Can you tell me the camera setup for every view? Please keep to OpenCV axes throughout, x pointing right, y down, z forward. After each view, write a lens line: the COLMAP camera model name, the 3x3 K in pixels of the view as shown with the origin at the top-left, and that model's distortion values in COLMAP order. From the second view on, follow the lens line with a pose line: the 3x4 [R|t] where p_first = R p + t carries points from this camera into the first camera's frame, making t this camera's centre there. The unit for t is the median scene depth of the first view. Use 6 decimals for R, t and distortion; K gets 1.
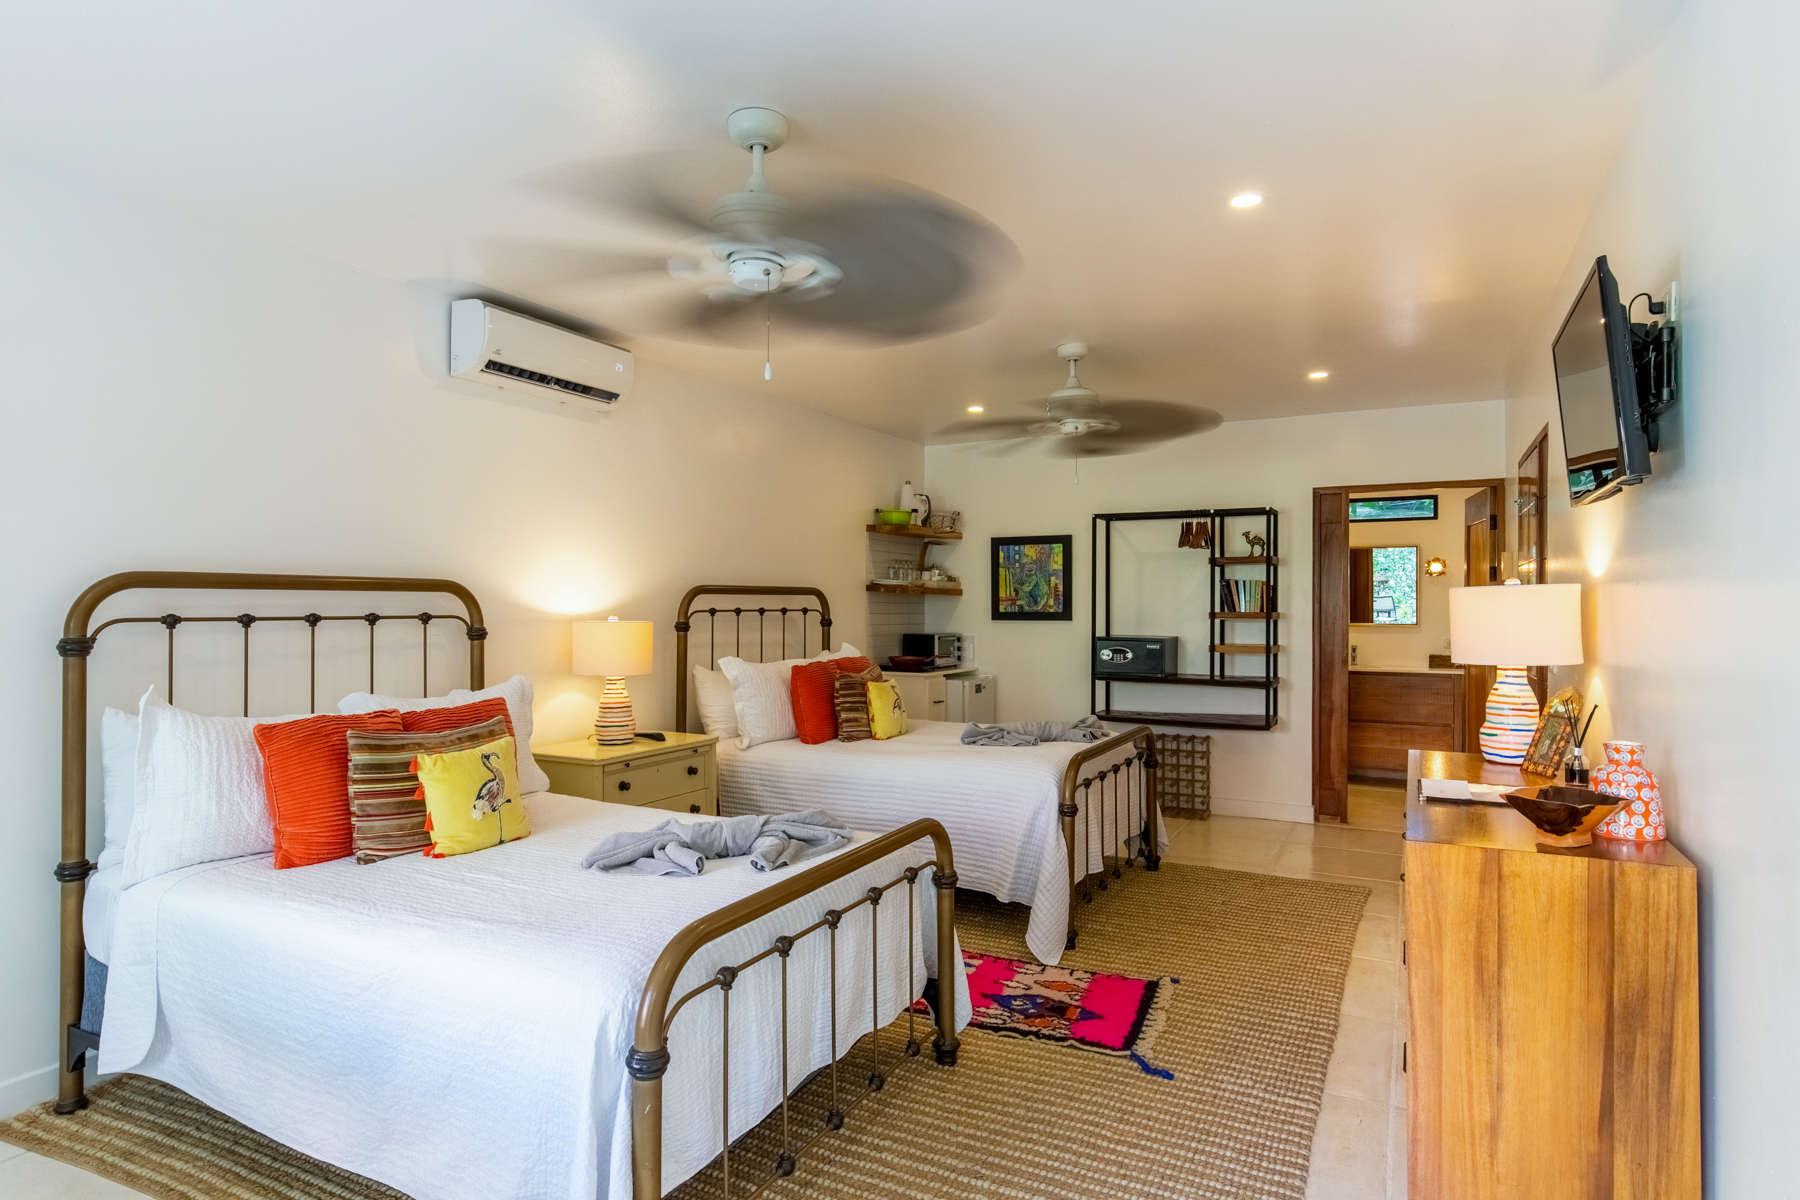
lens RADIAL K [[983.3, 0, 901.0], [0, 983.3, 604.6], [0, 0, 1]] dist [-0.003717, -0.000321]
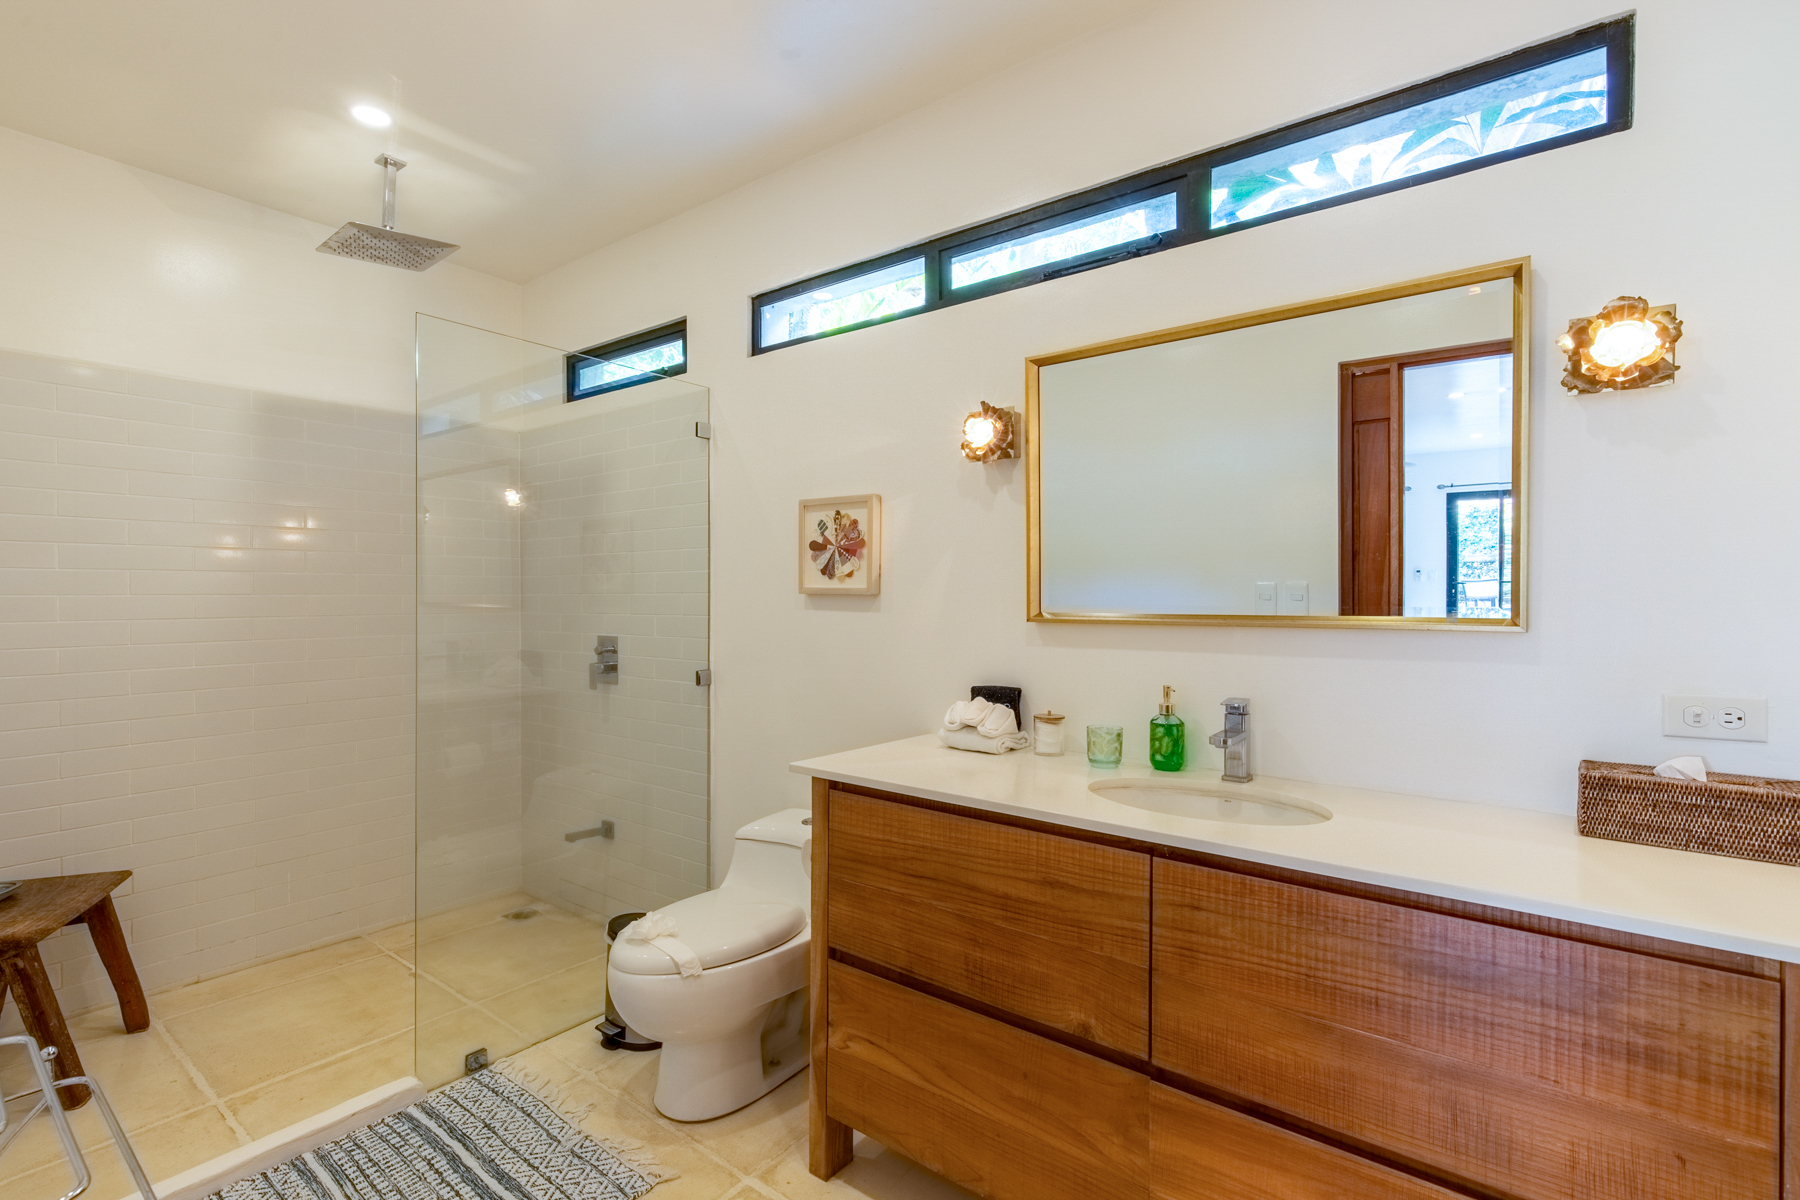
lens RADIAL K [[837.6, 0, 901.4], [0, 837.6, 603.0], [0, 0, 1]] dist [0.009873, -0.000236]
pose [[0.980228, 0.001241, -0.197865, 0.428600], [-0.000335, 0.999989, 0.004611, 0.016167], [0.197869, -0.004454, 0.980218, 0.790346]]
